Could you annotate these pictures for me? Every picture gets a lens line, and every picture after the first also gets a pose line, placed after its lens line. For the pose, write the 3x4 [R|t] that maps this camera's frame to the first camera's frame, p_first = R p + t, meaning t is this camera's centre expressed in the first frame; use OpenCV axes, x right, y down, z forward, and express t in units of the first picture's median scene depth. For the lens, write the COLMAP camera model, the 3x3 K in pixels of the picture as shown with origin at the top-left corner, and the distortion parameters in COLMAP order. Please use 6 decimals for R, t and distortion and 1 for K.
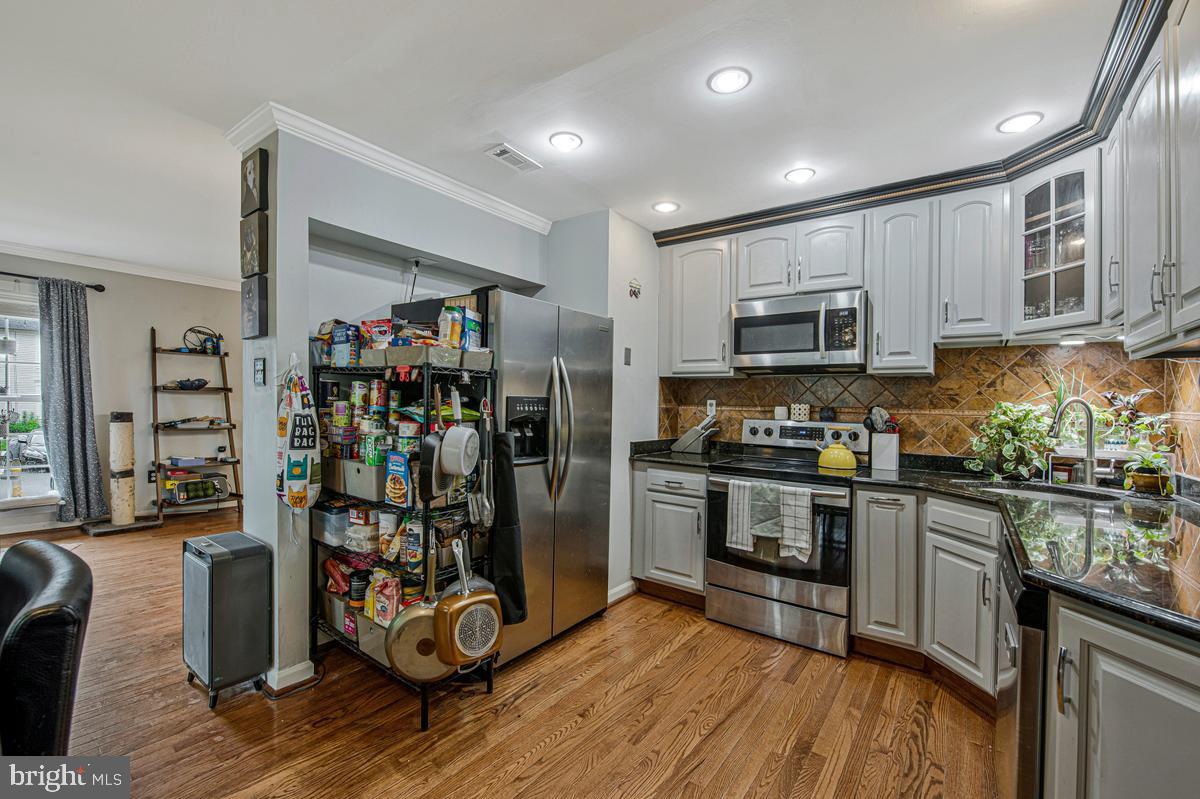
lens RADIAL K [[499.1, 0, 593.8], [0, 499.1, 399.5], [0, 0, 1]] dist [-0.011126, -0.000102]
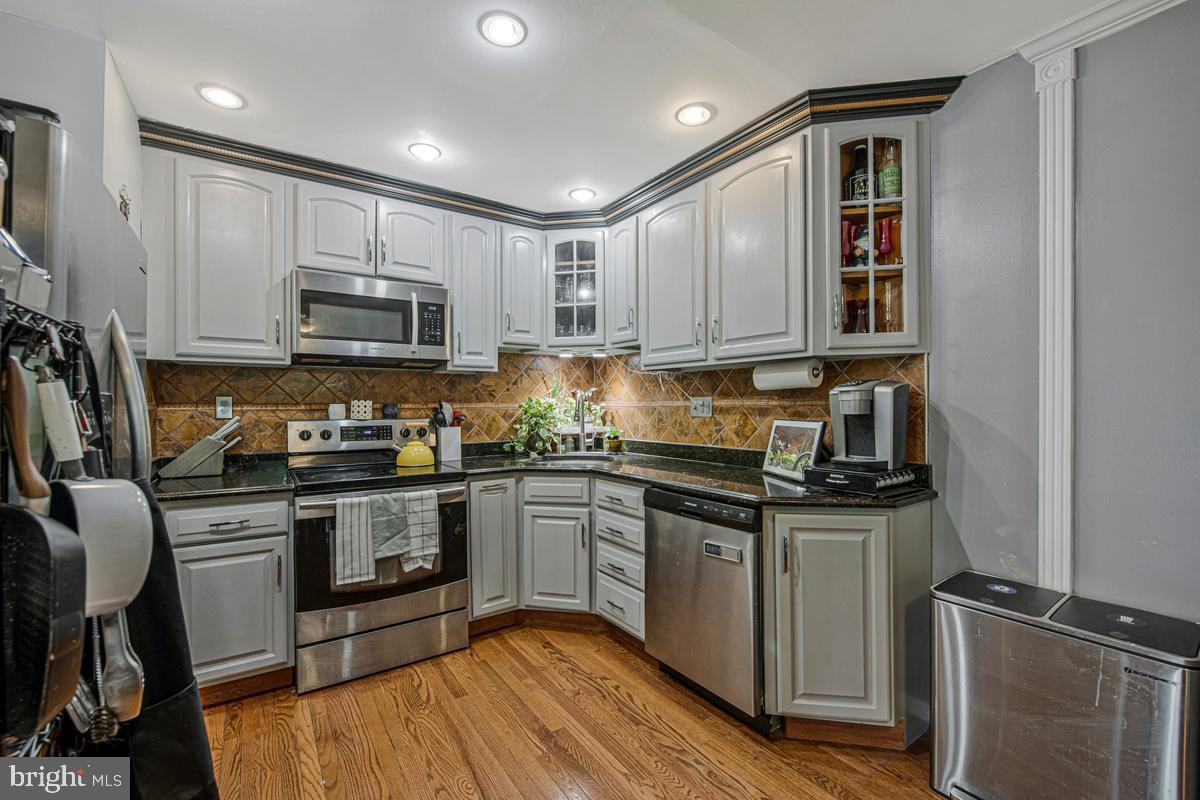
lens RADIAL K [[499.1, 0, 593.8], [0, 499.1, 400.0], [0, 0, 1]] dist [-0.011126, -0.000102]
pose [[0.328585, -0.016016, 0.944338, -0.328412], [0.003319, 0.999870, 0.015803, -0.005301], [-0.944468, -0.002059, 0.328596, 0.367547]]
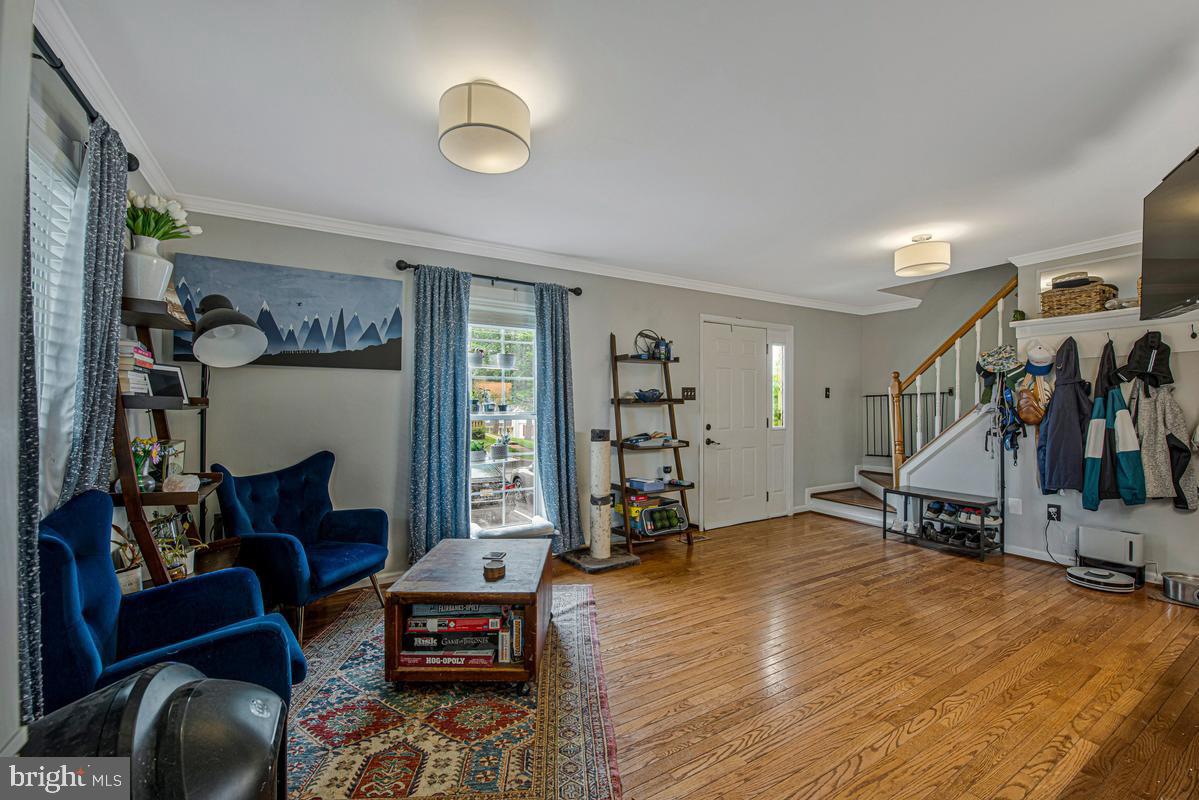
lens RADIAL K [[488.6, 0, 600.8], [0, 488.6, 412.8], [0, 0, 1]] dist [-0.007627, -0.000060]
pose [[0.923494, -0.018700, -0.383158, -0.972449], [0.024660, 0.999639, 0.010648, -0.019730], [0.382820, -0.019281, 0.923622, 0.319026]]
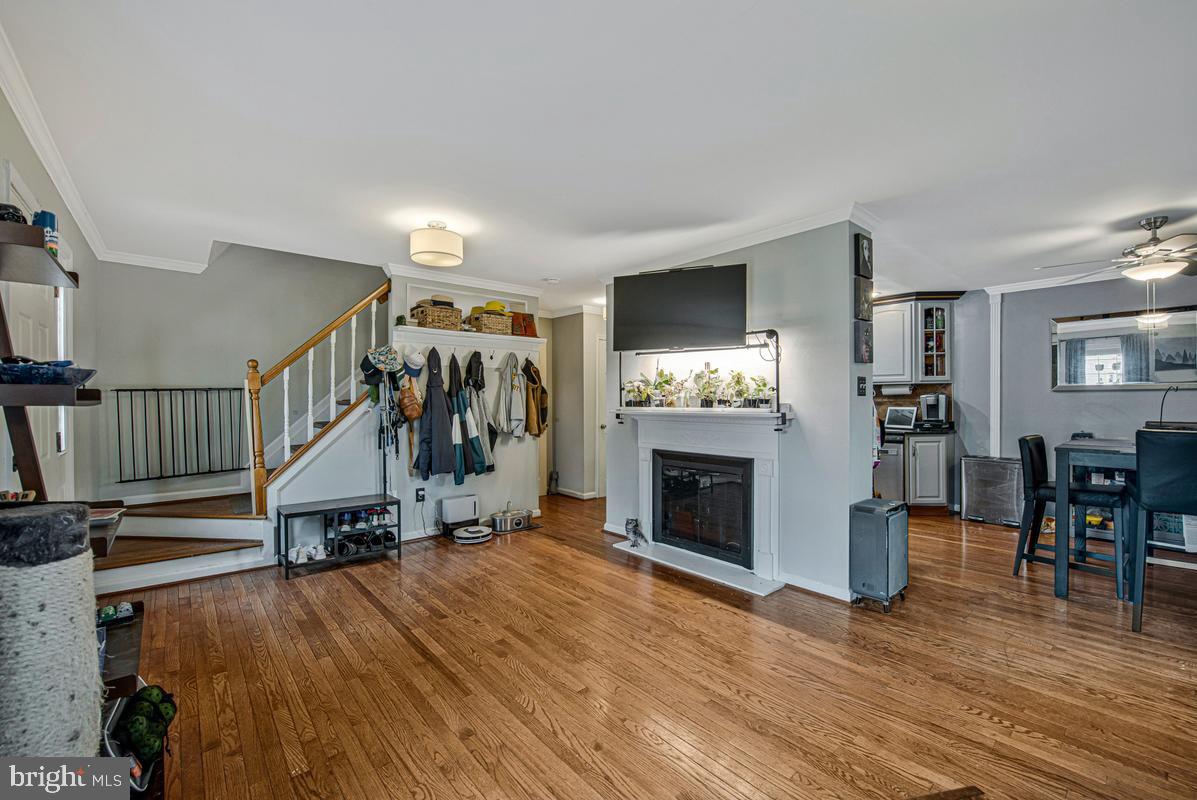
lens RADIAL K [[488.6, 0, 598.5], [0, 488.6, 400.0], [0, 0, 1]] dist [-0.018758, -0.000130]
pose [[0.215658, -0.024221, 0.976169, -1.729673], [0.002688, 0.999703, 0.024211, -0.041012], [-0.976465, -0.002597, 0.215659, 1.125565]]
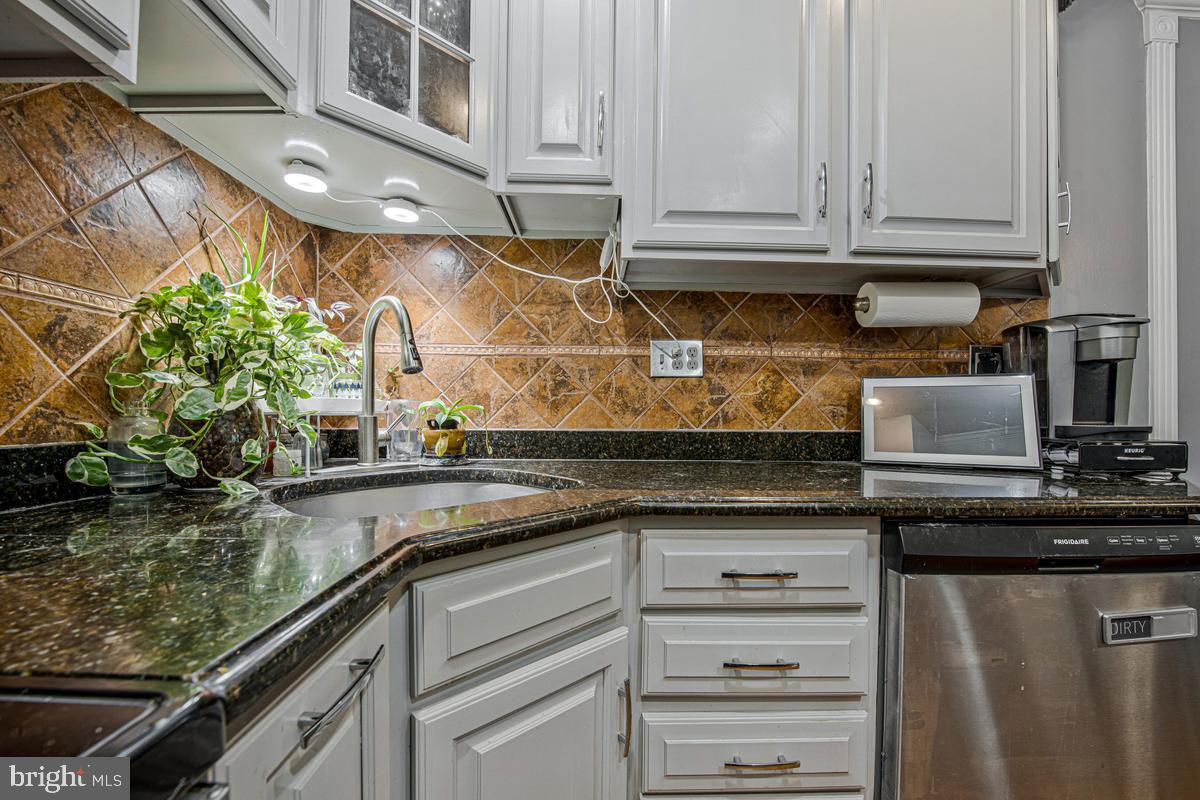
lens RADIAL K [[487.8, 0, 608.3], [0, 487.8, 409.5], [0, 0, 1]] dist [-0.021933, 0.000352]
pose [[-0.615494, -0.024151, 0.787772, 0.337398], [-0.032123, 0.999469, 0.005544, 0.081692], [-0.787487, -0.021893, -0.615943, 0.883981]]
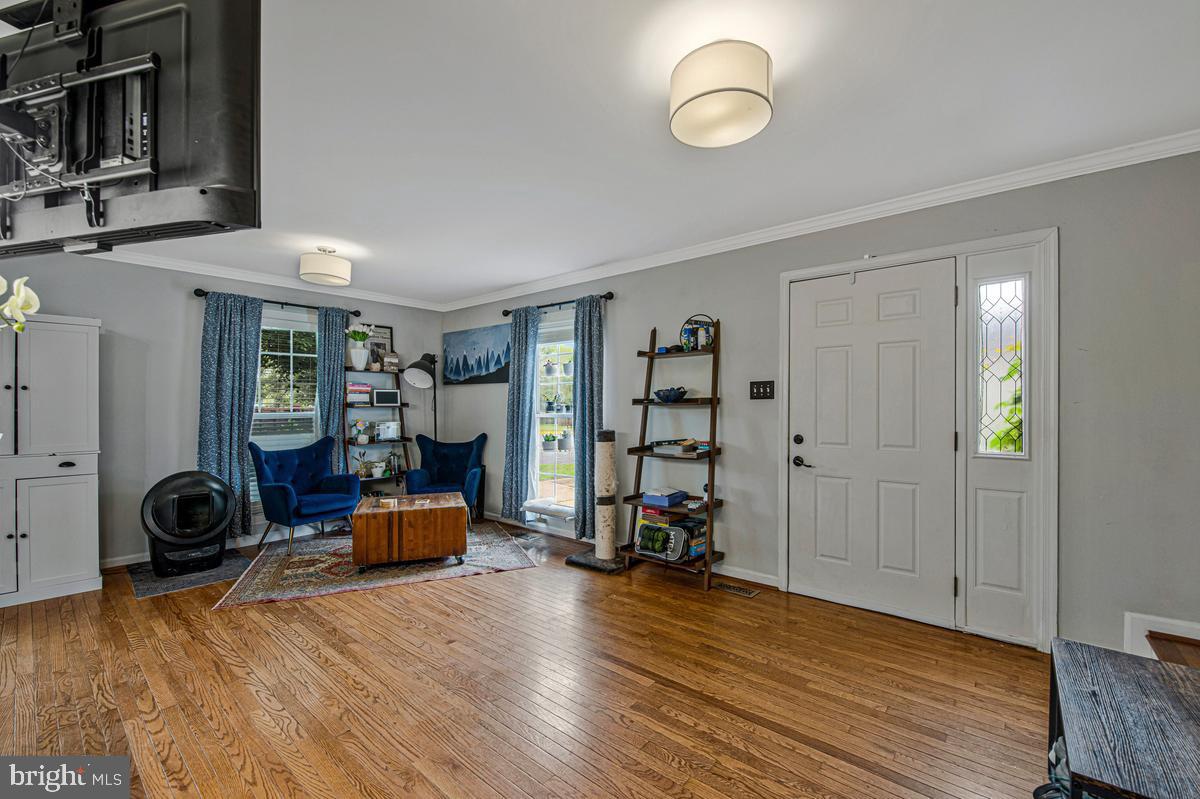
lens RADIAL K [[489.0, 0, 601.3], [0, 489.0, 412.3], [0, 0, 1]] dist [-0.007627, -0.000060]
pose [[-0.052682, -0.010474, -0.998556, -0.129082], [0.004713, 0.999931, -0.010737, 0.005176], [0.998600, -0.005272, -0.052629, 1.634571]]
